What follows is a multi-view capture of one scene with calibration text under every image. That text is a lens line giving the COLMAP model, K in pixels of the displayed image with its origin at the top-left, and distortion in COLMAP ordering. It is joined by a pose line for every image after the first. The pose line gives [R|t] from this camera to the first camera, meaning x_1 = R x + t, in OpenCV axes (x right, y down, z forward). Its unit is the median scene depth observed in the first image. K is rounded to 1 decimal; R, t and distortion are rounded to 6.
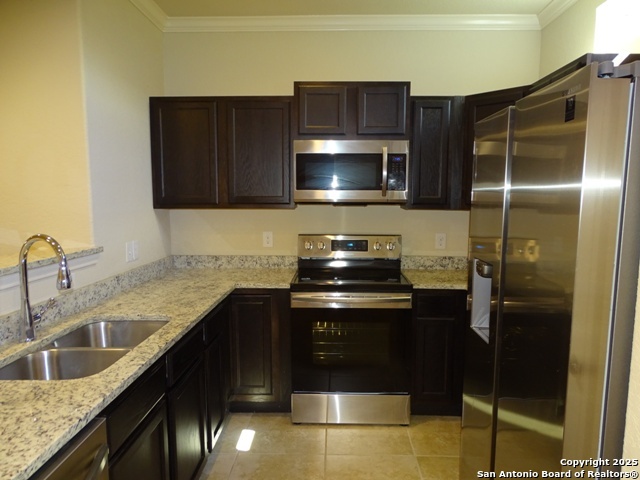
lens RADIAL K [[456.7, 0, 322.3], [0, 456.7, 238.8], [0, 0, 1]] dist [0.009170, -0.005490]
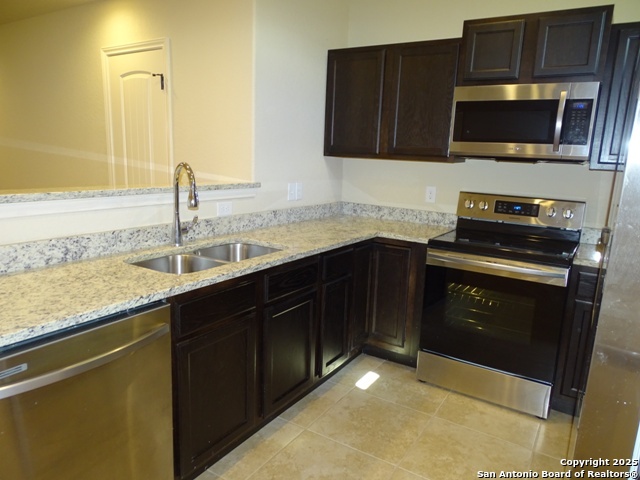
lens RADIAL K [[456.7, 0, 322.3], [0, 456.7, 238.8], [0, 0, 1]] dist [0.009170, -0.005490]
pose [[0.859314, 0.133045, -0.493840, 0.205861], [-0.093874, 0.990198, 0.103422, 0.018498], [0.502759, -0.042514, 0.863381, 0.055156]]
